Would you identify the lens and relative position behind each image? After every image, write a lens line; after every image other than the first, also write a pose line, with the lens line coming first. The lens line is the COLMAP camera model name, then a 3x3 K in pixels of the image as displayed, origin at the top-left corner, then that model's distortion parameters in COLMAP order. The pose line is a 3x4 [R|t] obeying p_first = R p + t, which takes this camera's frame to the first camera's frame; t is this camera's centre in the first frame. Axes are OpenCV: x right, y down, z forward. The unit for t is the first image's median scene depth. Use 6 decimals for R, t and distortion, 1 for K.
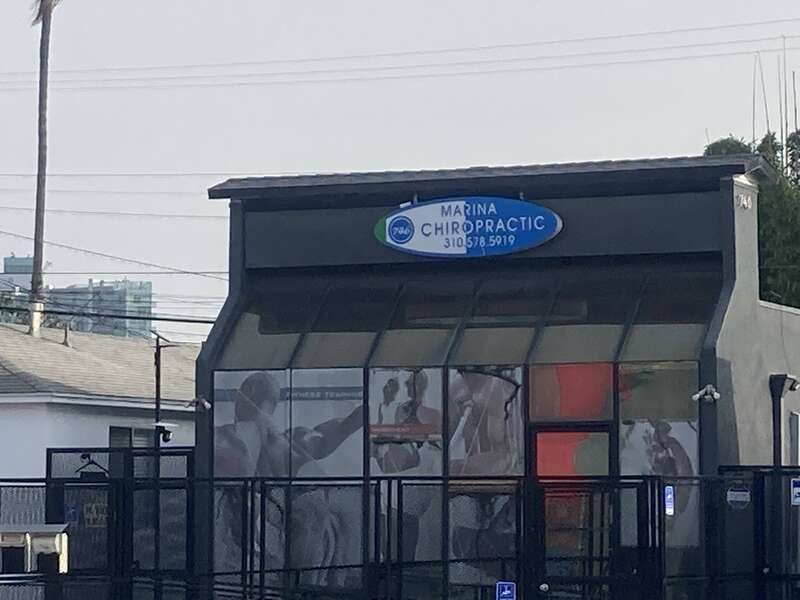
lens RADIAL K [[3267.2, 0, 318.7], [0, 3267.2, 241.0], [0, 0, 1]] dist [0.291453, -1.901000]
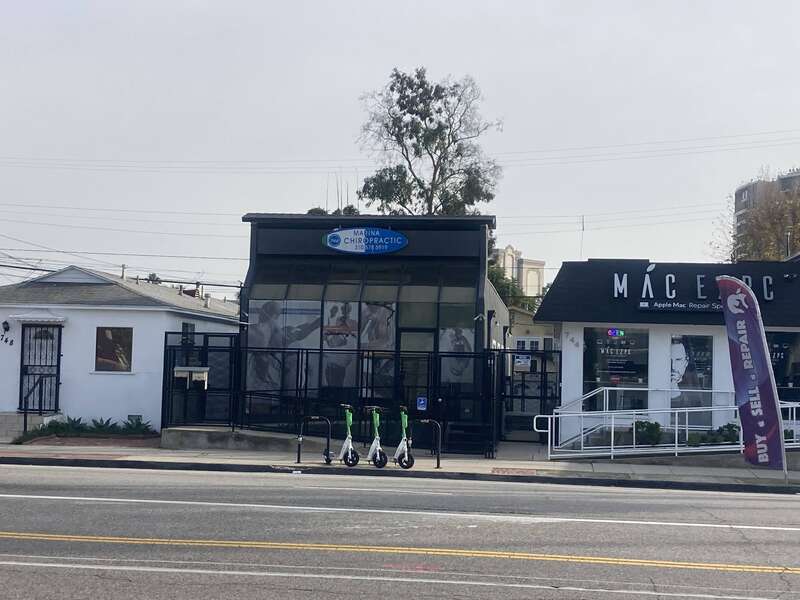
lens RADIAL K [[1338.1, 0, 387.0], [0, 1338.1, 268.8], [0, 0, 1]] dist [0.215002, -1.120533]
pose [[0.954309, 0.045965, 0.295265, -0.216983], [-0.049971, 0.998732, 0.006033, 0.009050], [-0.294614, -0.020512, 0.955396, 0.105829]]
